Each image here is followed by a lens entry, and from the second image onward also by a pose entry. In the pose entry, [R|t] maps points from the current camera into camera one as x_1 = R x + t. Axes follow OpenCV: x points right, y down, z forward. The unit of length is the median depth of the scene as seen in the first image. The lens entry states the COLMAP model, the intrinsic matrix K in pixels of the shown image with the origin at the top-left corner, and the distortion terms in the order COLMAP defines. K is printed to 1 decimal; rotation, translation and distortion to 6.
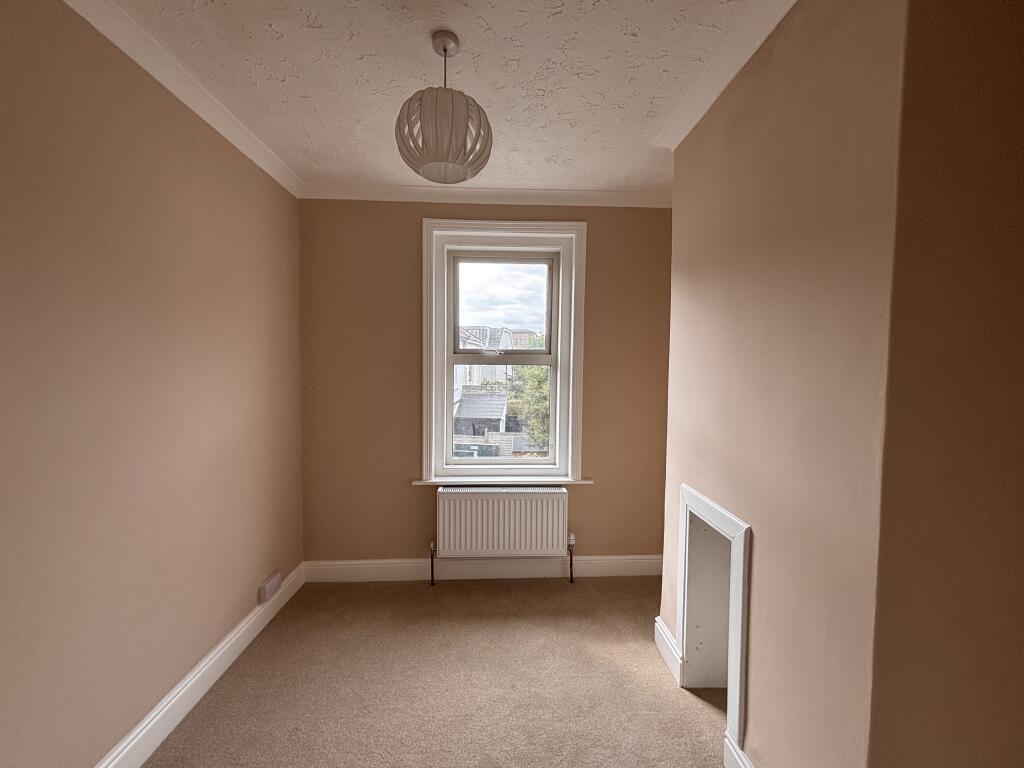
lens RADIAL K [[411.0, 0, 507.5], [0, 411.0, 383.1], [0, 0, 1]] dist [0.002646, 0.000089]
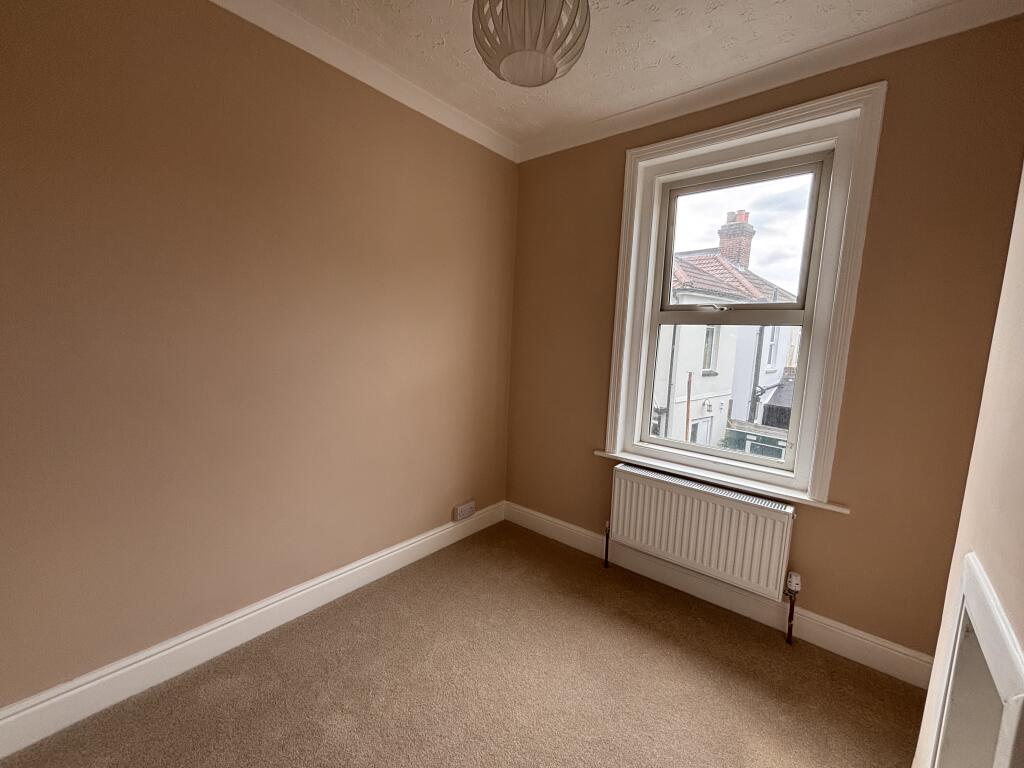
lens RADIAL K [[408.6, 0, 512.0], [0, 408.6, 384.0], [0, 0, 1]] dist [-0.003212, -0.000189]
pose [[0.744325, 0.101132, -0.660115, 0.220309], [-0.061264, 0.994639, 0.083303, 0.025722], [0.665001, -0.021563, 0.746531, 0.194735]]
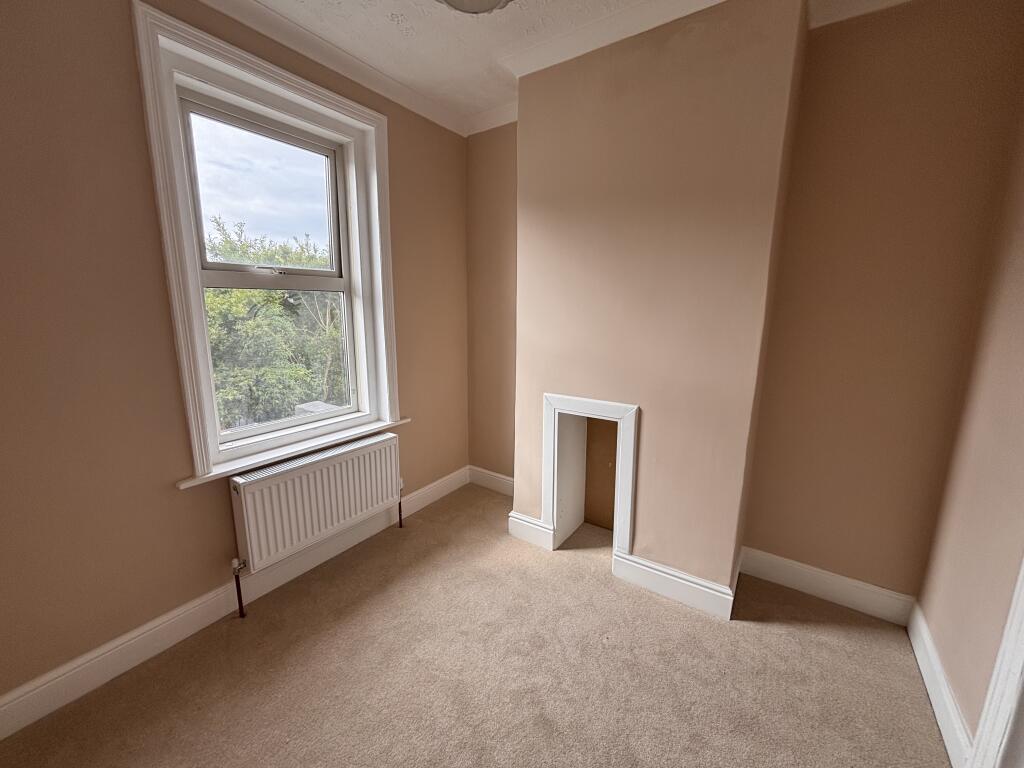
lens RADIAL K [[408.6, 0, 512.0], [0, 408.6, 384.0], [0, 0, 1]] dist [-0.003212, -0.000189]
pose [[0.598061, -0.152765, 0.786757, -0.387266], [0.033926, 0.985611, 0.165588, 0.013079], [-0.800732, -0.072340, 0.594638, 0.265999]]
